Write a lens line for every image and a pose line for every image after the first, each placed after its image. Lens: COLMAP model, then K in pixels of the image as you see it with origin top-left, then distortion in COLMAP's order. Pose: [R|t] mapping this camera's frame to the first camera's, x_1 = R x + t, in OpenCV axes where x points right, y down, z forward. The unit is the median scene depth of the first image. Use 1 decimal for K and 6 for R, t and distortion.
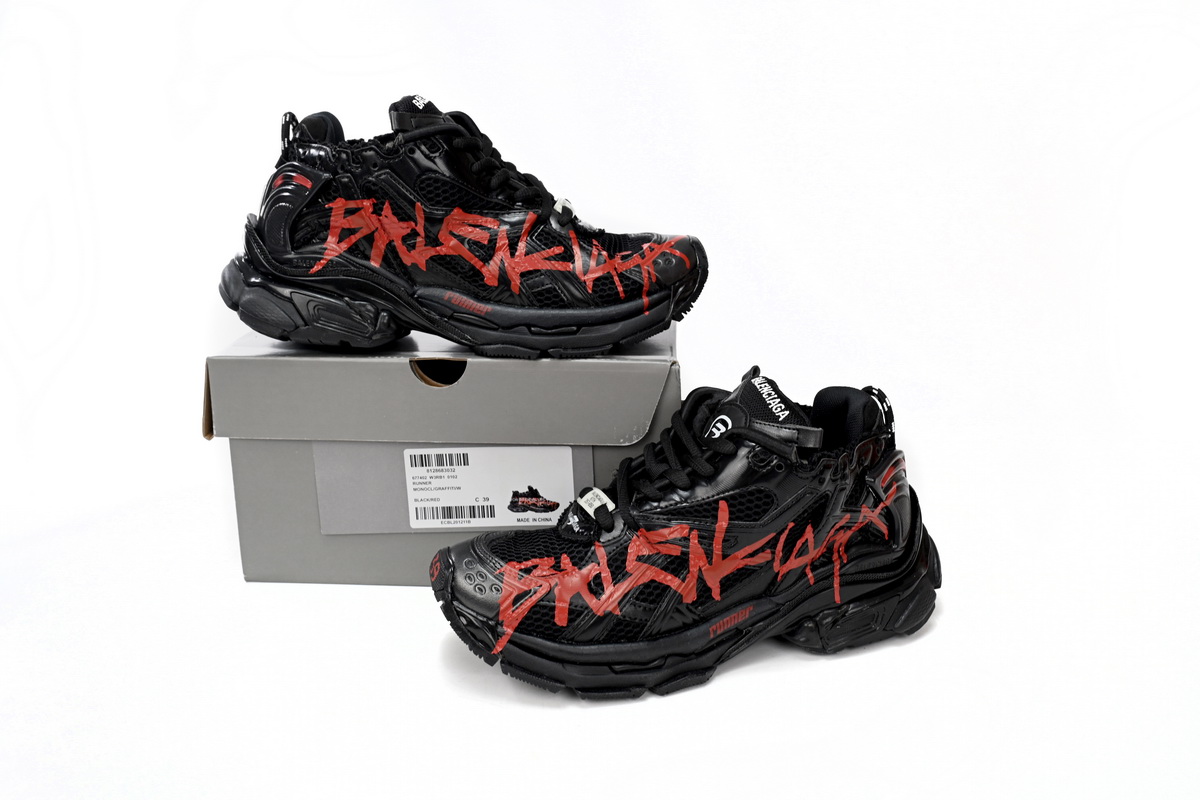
lens RADIAL K [[1109.1, 0, 601.4], [0, 1109.1, 400.3], [0, 0, 1]] dist [-0.000575, 0.000000]
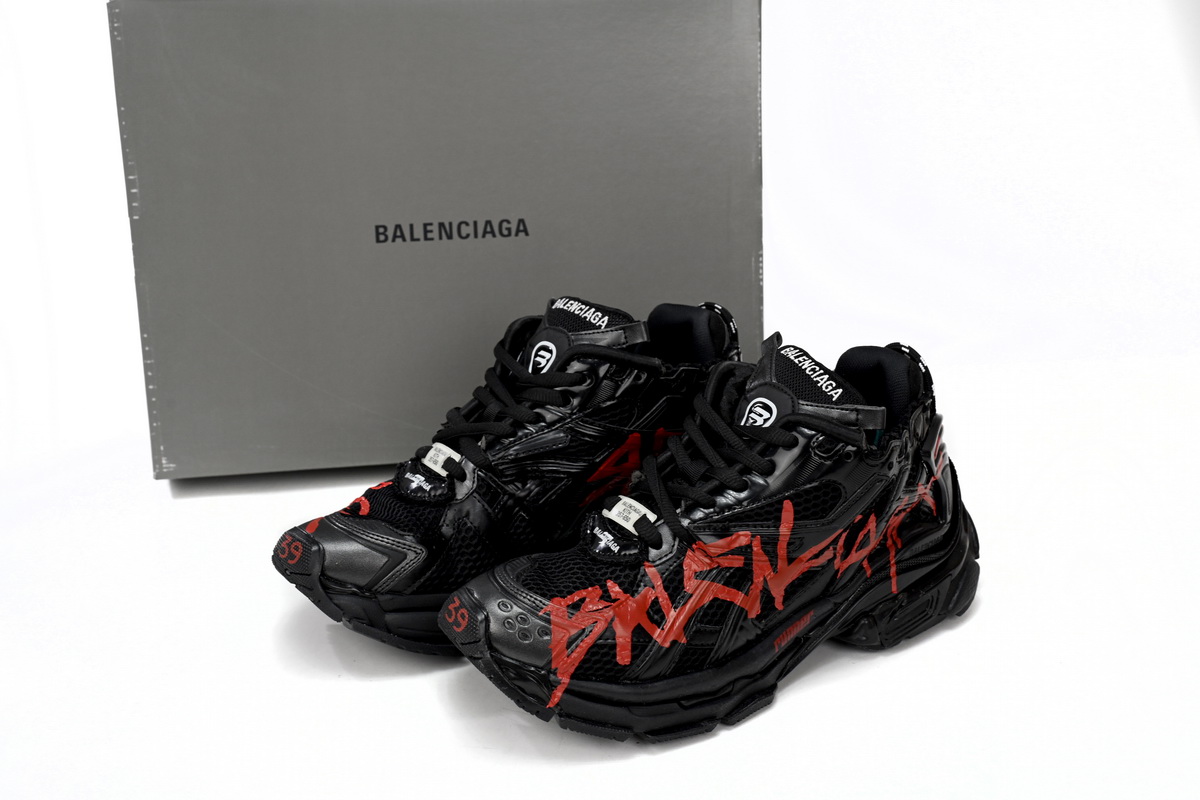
lens RADIAL K [[1469.7, 0, 599.8], [0, 1469.7, 404.0], [0, 0, 1]] dist [0.038441, 0.000000]
pose [[0.968266, -0.097229, 0.230235, -0.289266], [0.077605, 0.992653, 0.092831, -0.102404], [-0.237570, -0.072018, 0.968697, -0.086059]]
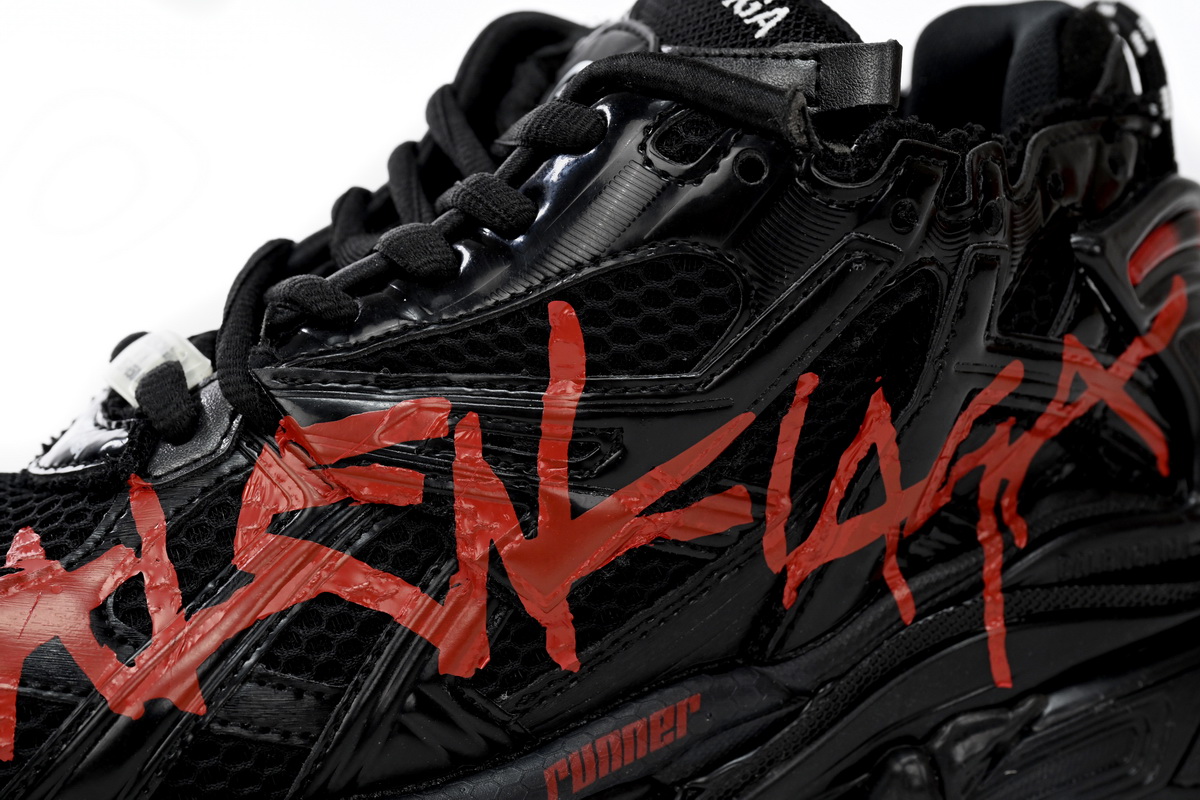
lens RADIAL K [[2626.2, 0, 559.2], [0, 2626.2, 386.3], [0, 0, 1]] dist [0.035082, 0.000000]
pose [[0.999196, -0.038697, -0.010513, 0.113062], [0.037666, 0.995669, -0.084996, 0.166284], [0.013757, 0.084532, 0.996326, 0.323752]]
